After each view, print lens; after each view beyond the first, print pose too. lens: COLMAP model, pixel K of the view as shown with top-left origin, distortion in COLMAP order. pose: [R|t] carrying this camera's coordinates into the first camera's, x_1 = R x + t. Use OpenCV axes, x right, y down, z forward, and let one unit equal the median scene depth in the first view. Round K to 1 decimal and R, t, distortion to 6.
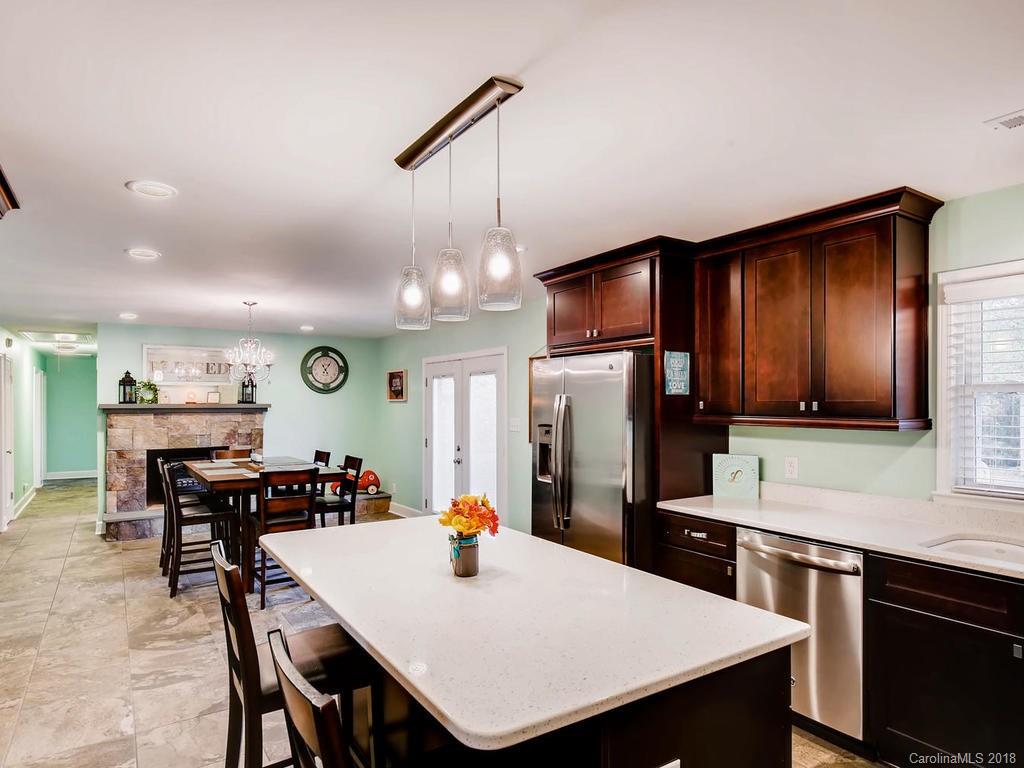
lens RADIAL K [[619.2, 0, 517.1], [0, 619.2, 397.9], [0, 0, 1]] dist [0.011823, -0.004535]
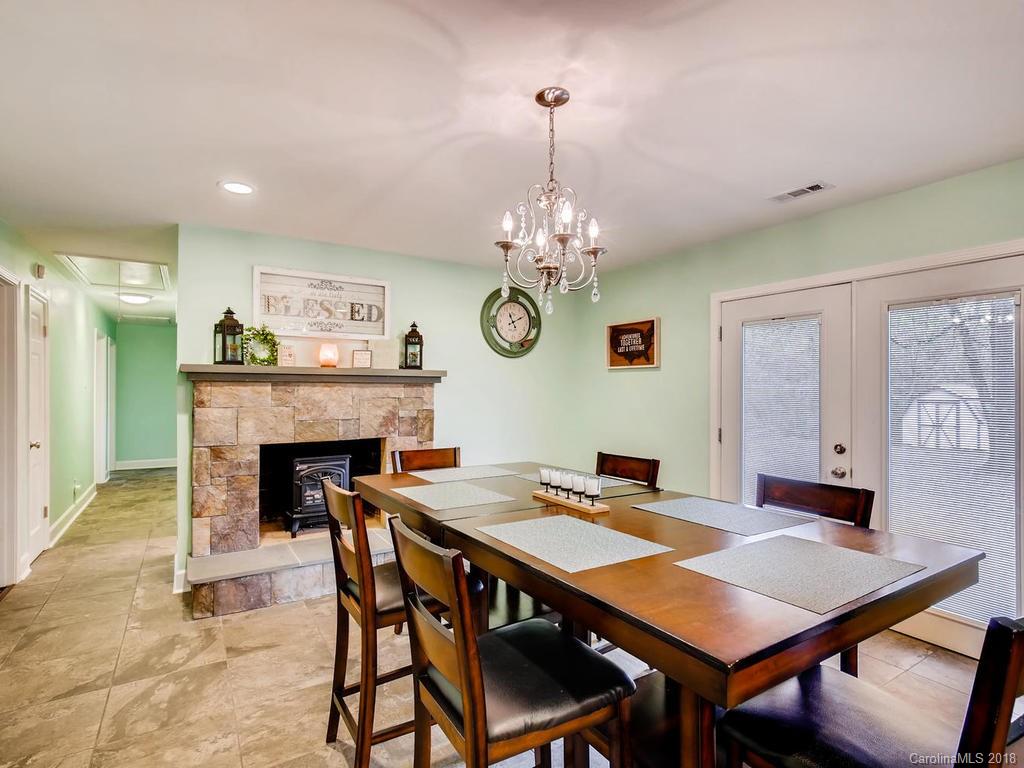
lens RADIAL K [[518.6, 0, 507.8], [0, 518.6, 385.9], [0, 0, 1]] dist [0.001384, 0.002304]
pose [[0.999725, 0.003951, -0.023119, -0.346185], [-0.003981, 0.999991, -0.001243, 0.027484], [0.023114, 0.001334, 0.999732, 0.509131]]
